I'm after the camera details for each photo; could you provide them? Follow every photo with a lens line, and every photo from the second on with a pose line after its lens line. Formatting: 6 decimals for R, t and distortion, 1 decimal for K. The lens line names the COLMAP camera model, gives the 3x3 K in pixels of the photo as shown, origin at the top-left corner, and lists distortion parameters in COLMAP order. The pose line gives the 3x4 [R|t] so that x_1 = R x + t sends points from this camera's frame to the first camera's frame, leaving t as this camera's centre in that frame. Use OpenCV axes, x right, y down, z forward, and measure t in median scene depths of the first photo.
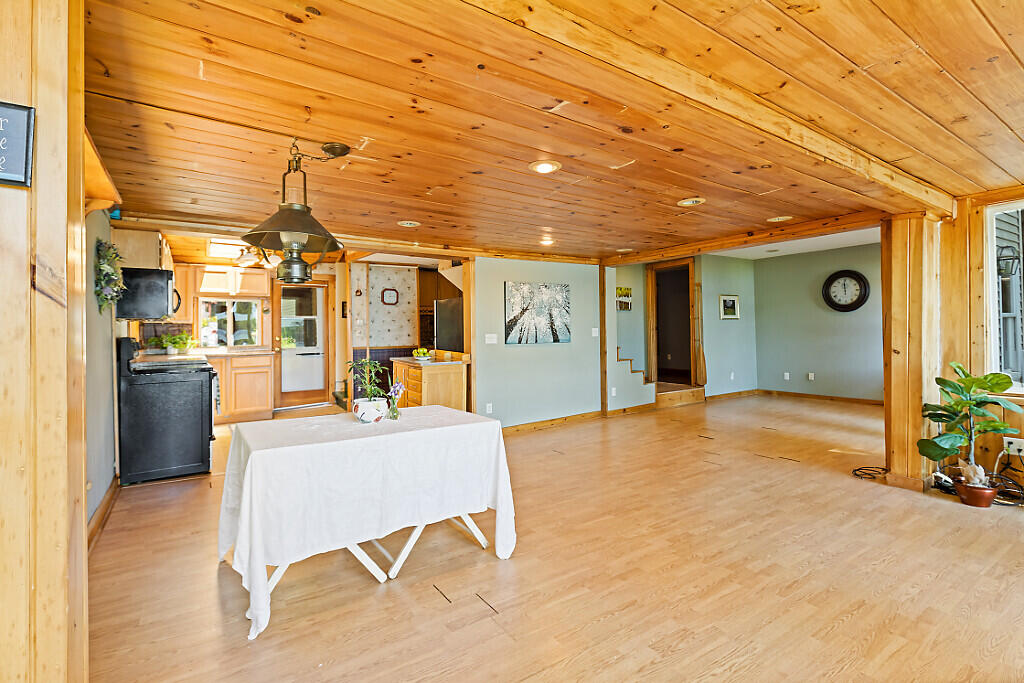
lens RADIAL K [[476.2, 0, 517.1], [0, 476.2, 326.0], [0, 0, 1]] dist [0.002581, -0.001129]
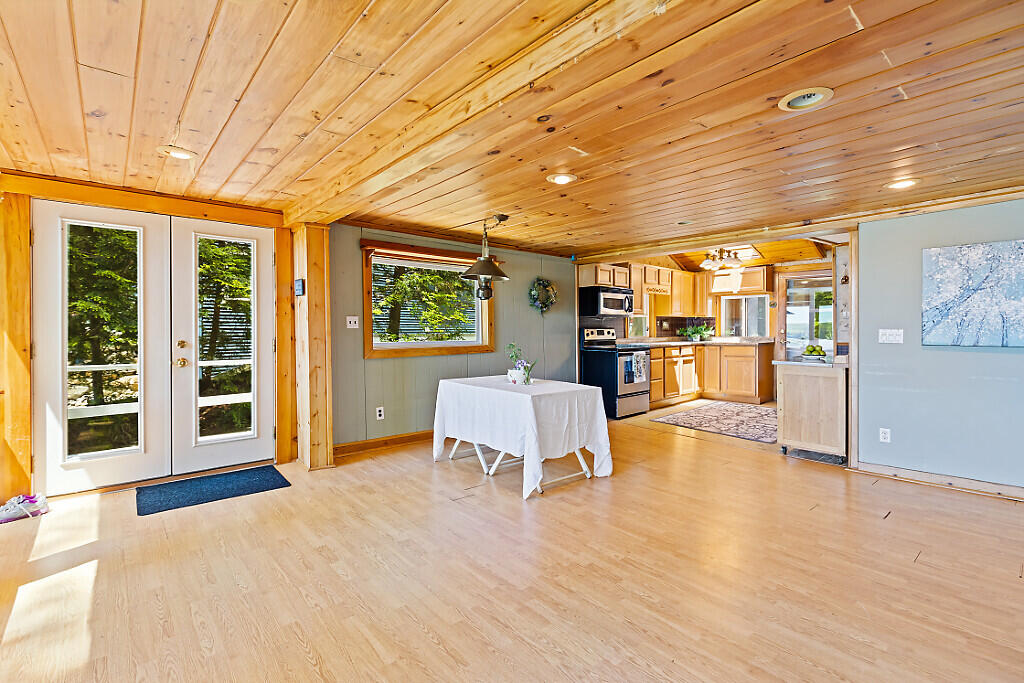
lens RADIAL K [[465.0, 0, 508.5], [0, 465.0, 334.5], [0, 0, 1]] dist [0.003530, -0.001610]
pose [[0.114906, 0.023966, -0.993087, 0.969086], [0.011663, 0.999607, 0.025473, 0.001116], [0.993308, -0.014510, 0.114581, 0.640741]]
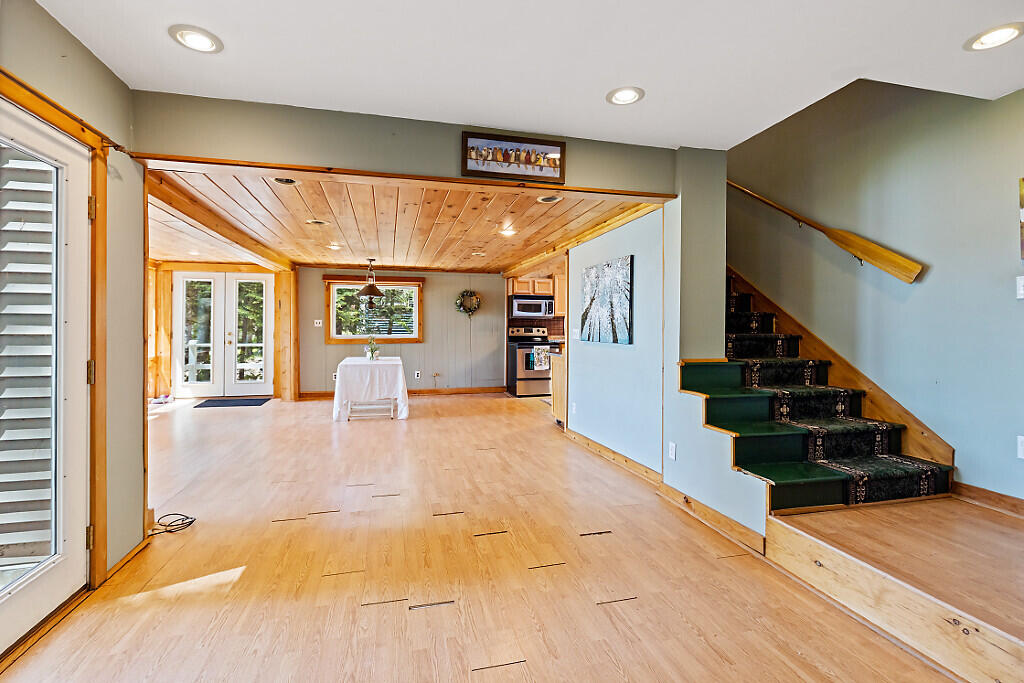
lens RADIAL K [[465.0, 0, 507.4], [0, 465.0, 326.4], [0, 0, 1]] dist [0.003530, -0.001610]
pose [[-0.340723, 0.011549, -0.940093, 1.468633], [0.012698, 0.999890, 0.007681, 0.005506], [0.940078, -0.009320, -0.340832, 2.059136]]
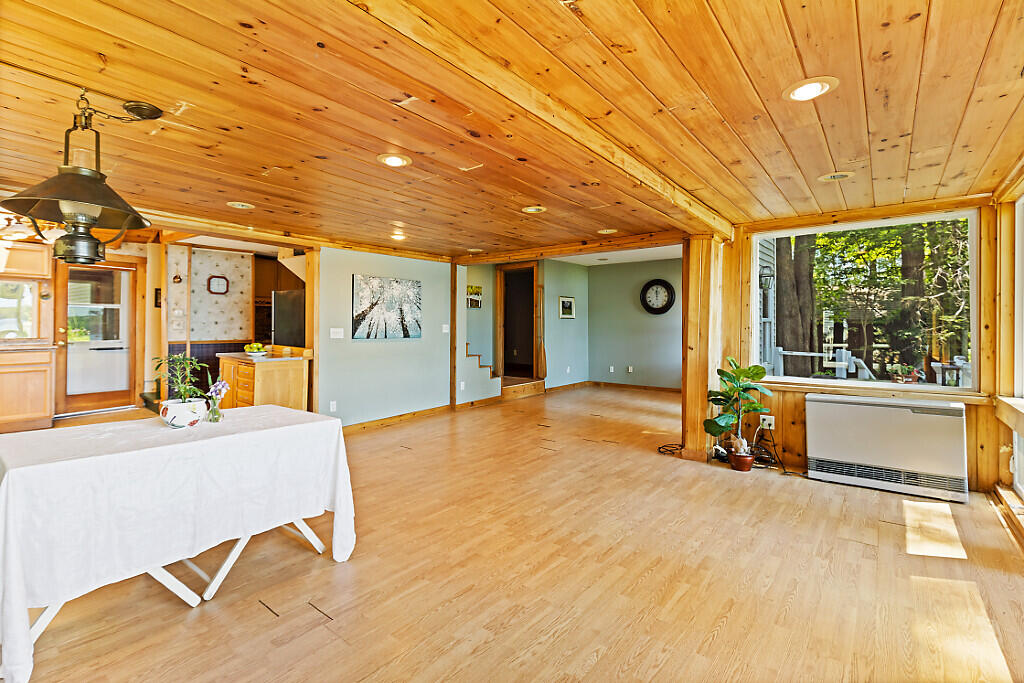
lens RADIAL K [[465.0, 0, 511.4], [0, 465.0, 324.9], [0, 0, 1]] dist [0.003530, -0.001610]
pose [[0.956186, 0.017720, 0.292222, 0.013294], [-0.019439, 0.999807, 0.002978, -0.000125], [-0.292112, -0.008528, 0.956346, 0.001911]]
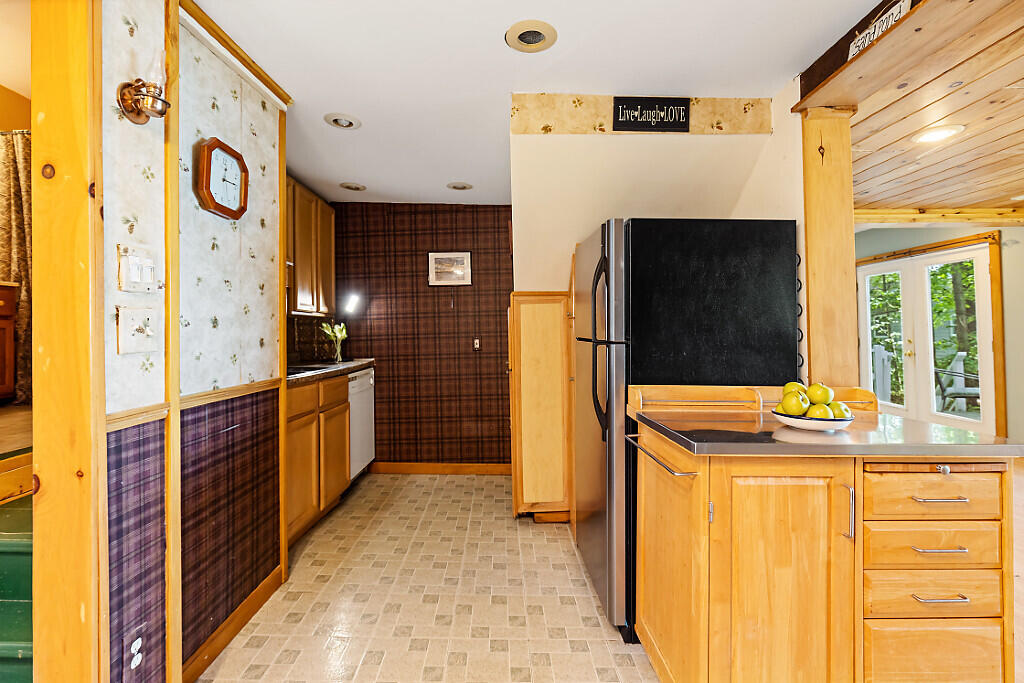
lens RADIAL K [[465.0, 0, 509.2], [0, 465.0, 322.0], [0, 0, 1]] dist [0.003530, -0.001610]
pose [[0.552652, 0.022691, 0.833103, -0.864070], [-0.001286, 0.999651, -0.026374, 0.034038], [-0.833411, 0.013505, 0.552489, 1.717367]]
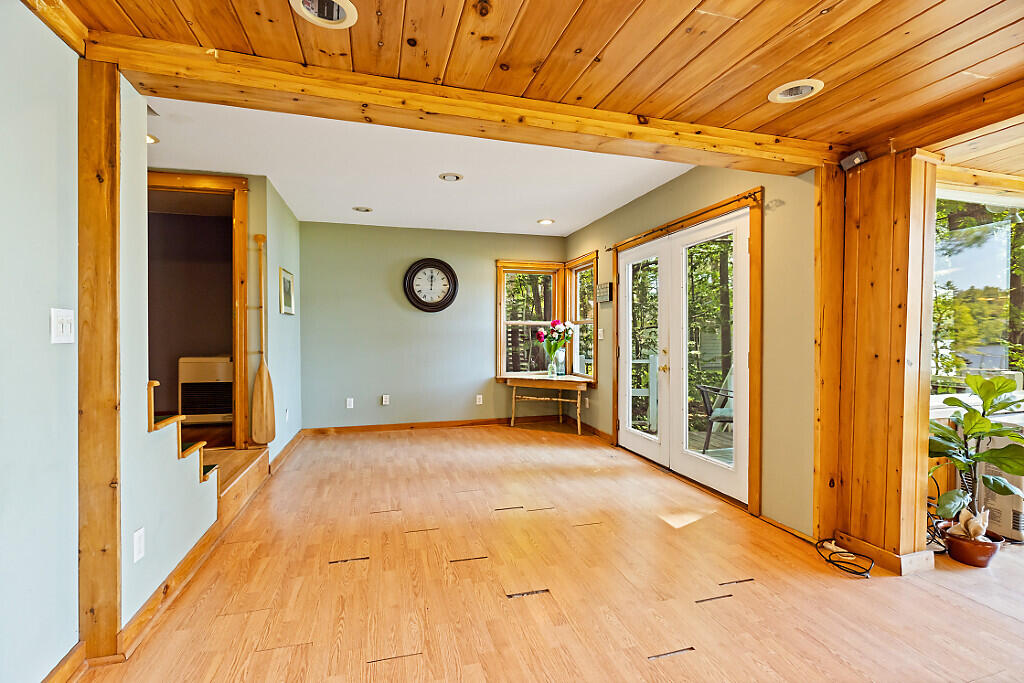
lens RADIAL K [[465.0, 0, 506.5], [0, 465.0, 337.4], [0, 0, 1]] dist [0.003530, -0.001610]
pose [[0.313031, 0.012343, 0.949663, 0.022852], [-0.013887, 0.999868, -0.008418, 0.035920], [-0.949641, -0.010553, 0.313161, 1.464111]]
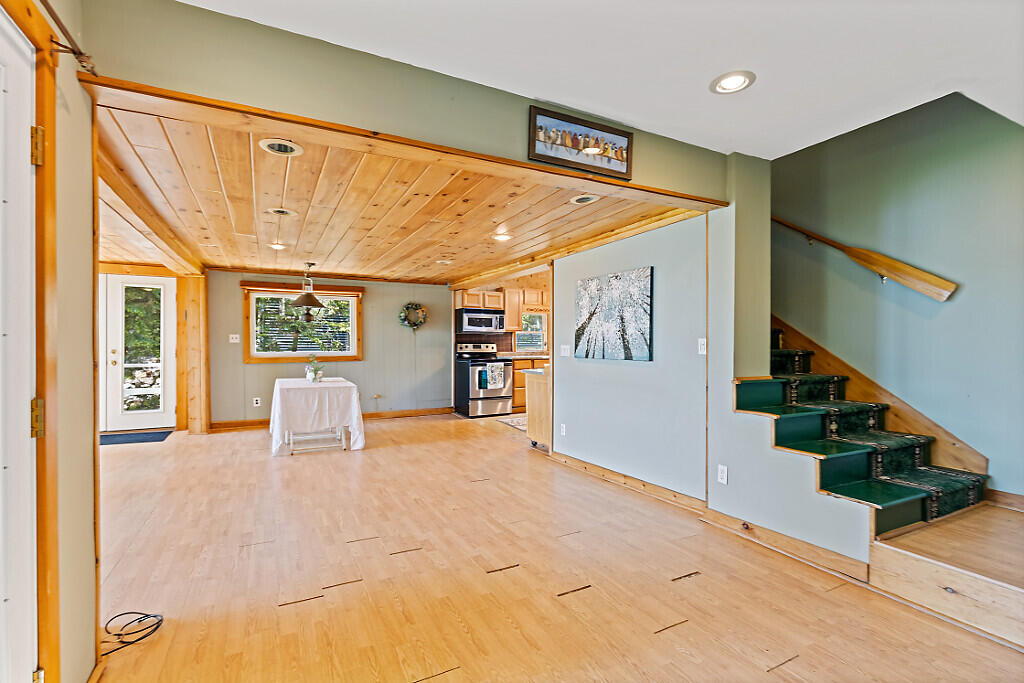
lens RADIAL K [[465.0, 0, 506.1], [0, 465.0, 346.2], [0, 0, 1]] dist [0.003530, -0.001610]
pose [[-0.121239, 0.020707, -0.992407, 1.397133], [0.011556, 0.999744, 0.019448, 0.001786], [0.992556, -0.009110, -0.121447, 1.732393]]
